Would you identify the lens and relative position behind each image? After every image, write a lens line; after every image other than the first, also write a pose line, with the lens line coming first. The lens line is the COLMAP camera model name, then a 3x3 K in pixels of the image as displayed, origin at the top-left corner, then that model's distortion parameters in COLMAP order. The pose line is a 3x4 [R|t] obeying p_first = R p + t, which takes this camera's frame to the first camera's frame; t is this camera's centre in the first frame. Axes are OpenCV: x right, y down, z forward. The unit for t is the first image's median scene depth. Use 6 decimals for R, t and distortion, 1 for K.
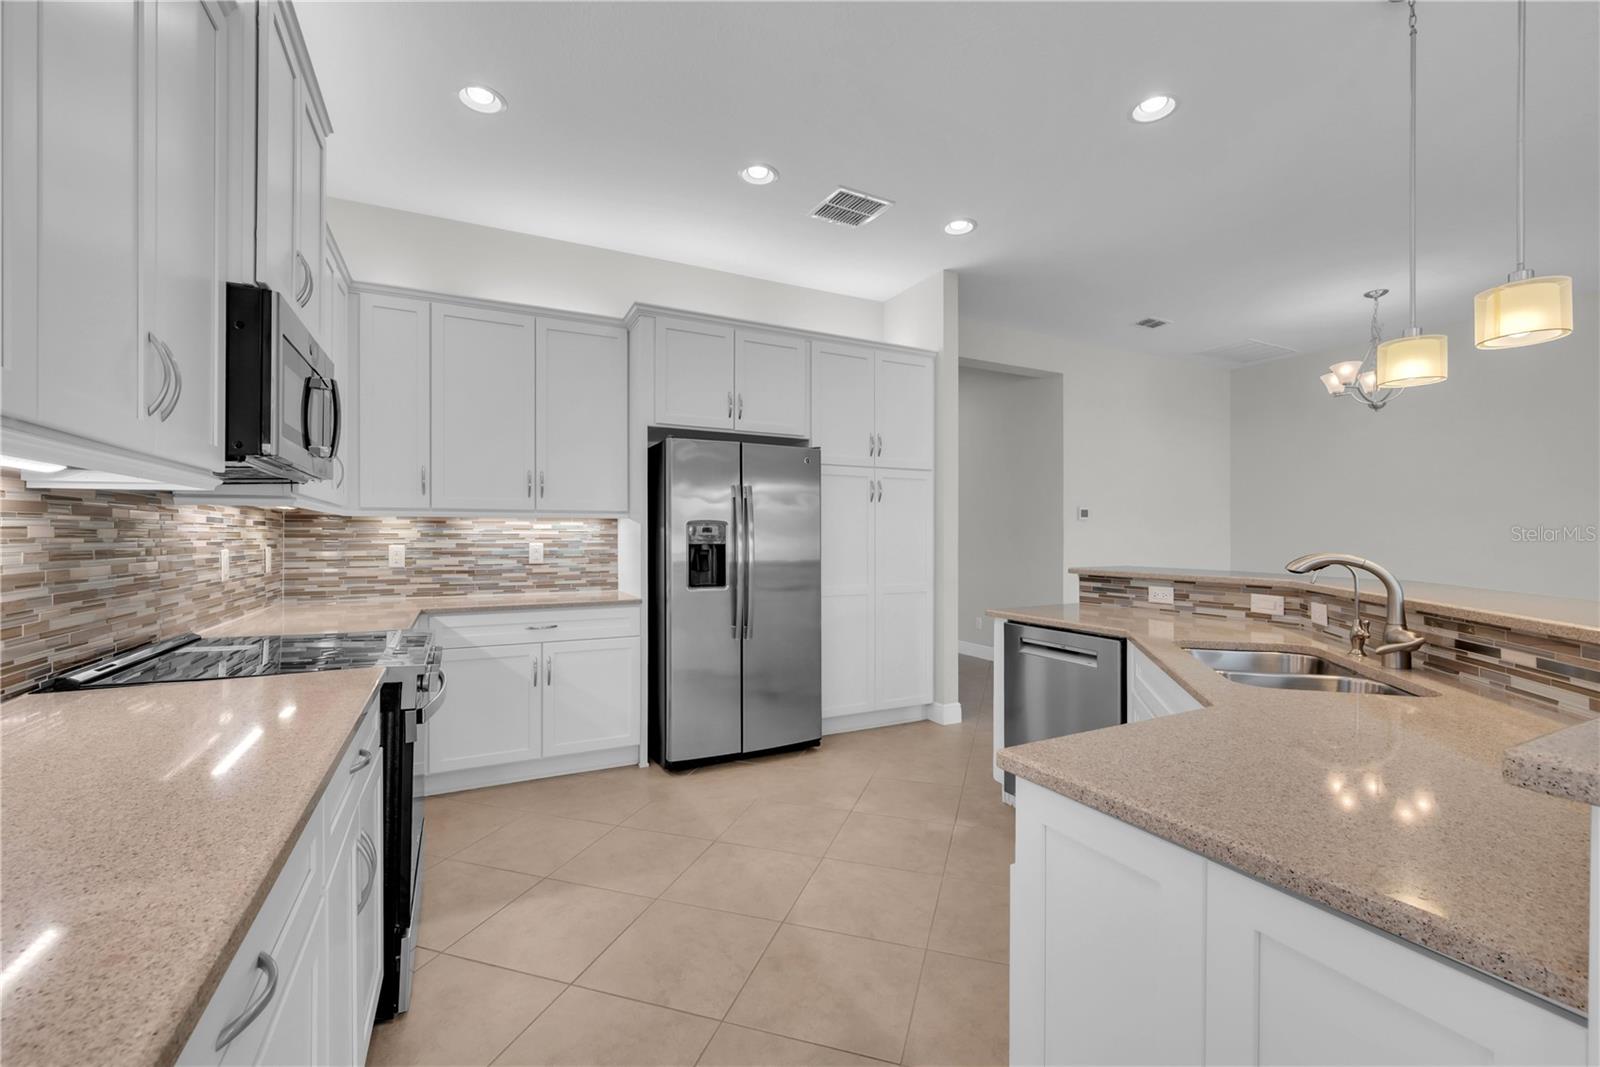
lens RADIAL K [[673.9, 0, 812.3], [0, 673.9, 533.3], [0, 0, 1]] dist [-0.000235, 0.000317]
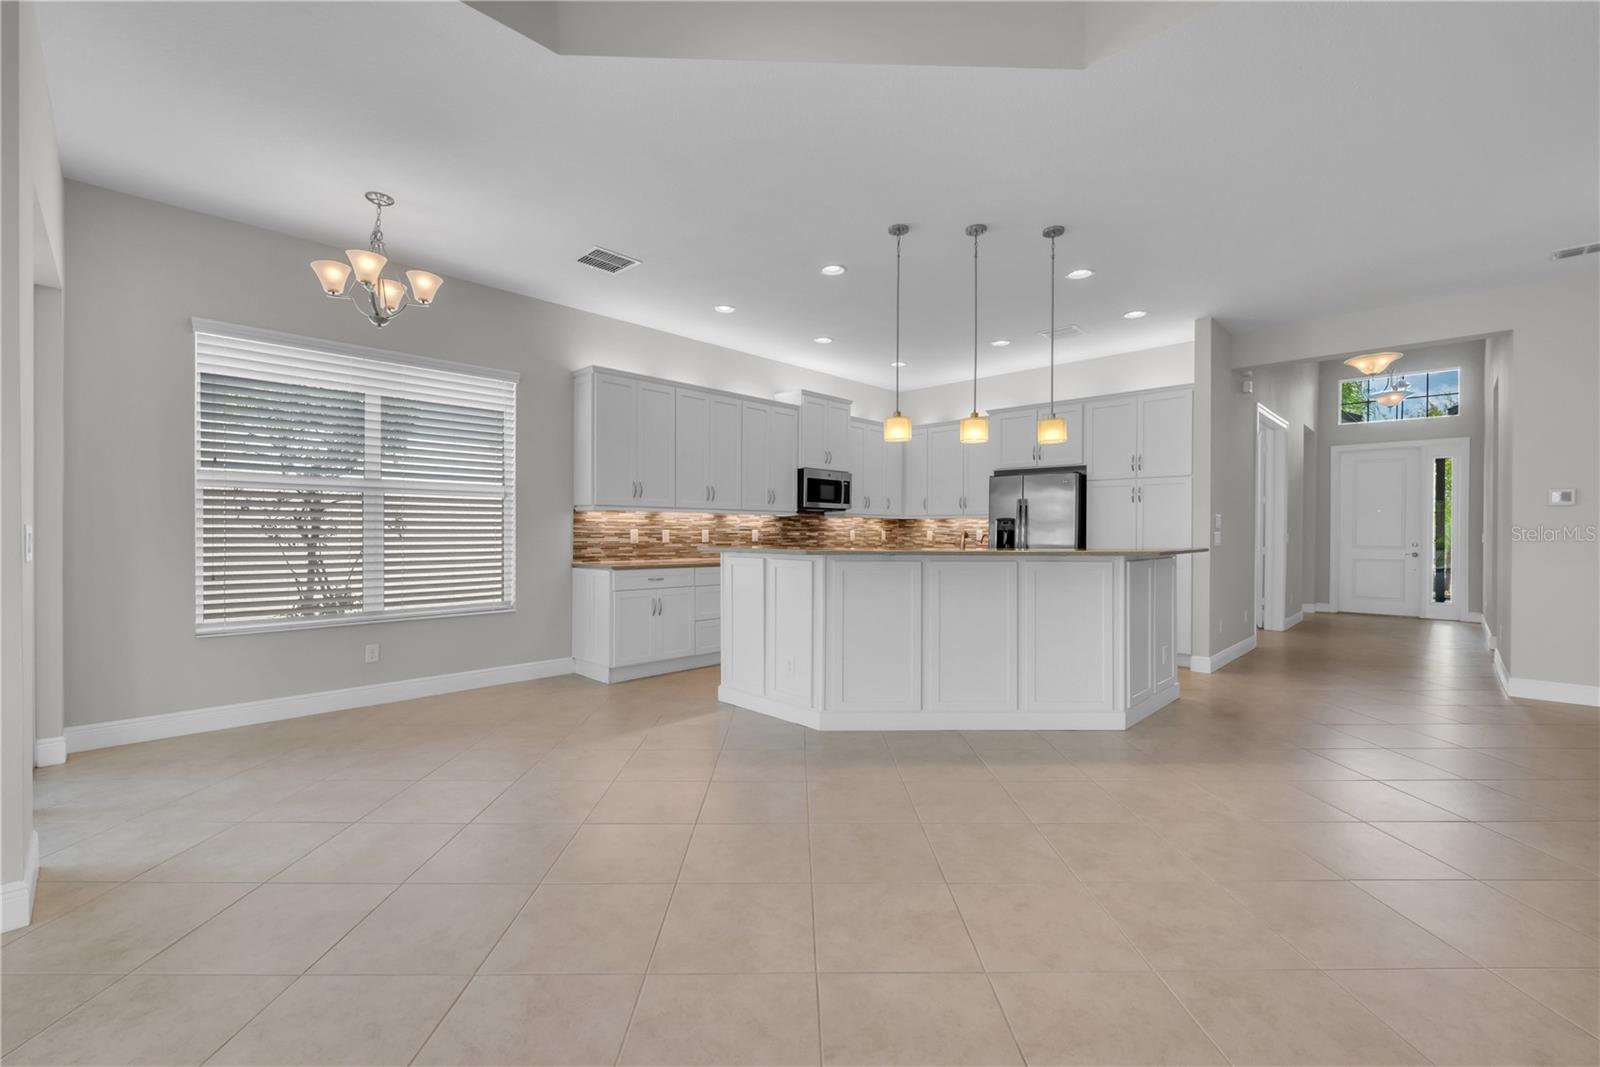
lens RADIAL K [[673.9, 0, 800.1], [0, 673.9, 532.5], [0, 0, 1]] dist [-0.000235, 0.000317]
pose [[0.310359, 0.002861, -0.950615, 1.798996], [-0.000800, 0.999996, 0.002748, 0.021169], [0.950619, -0.000092, 0.310360, -0.183398]]
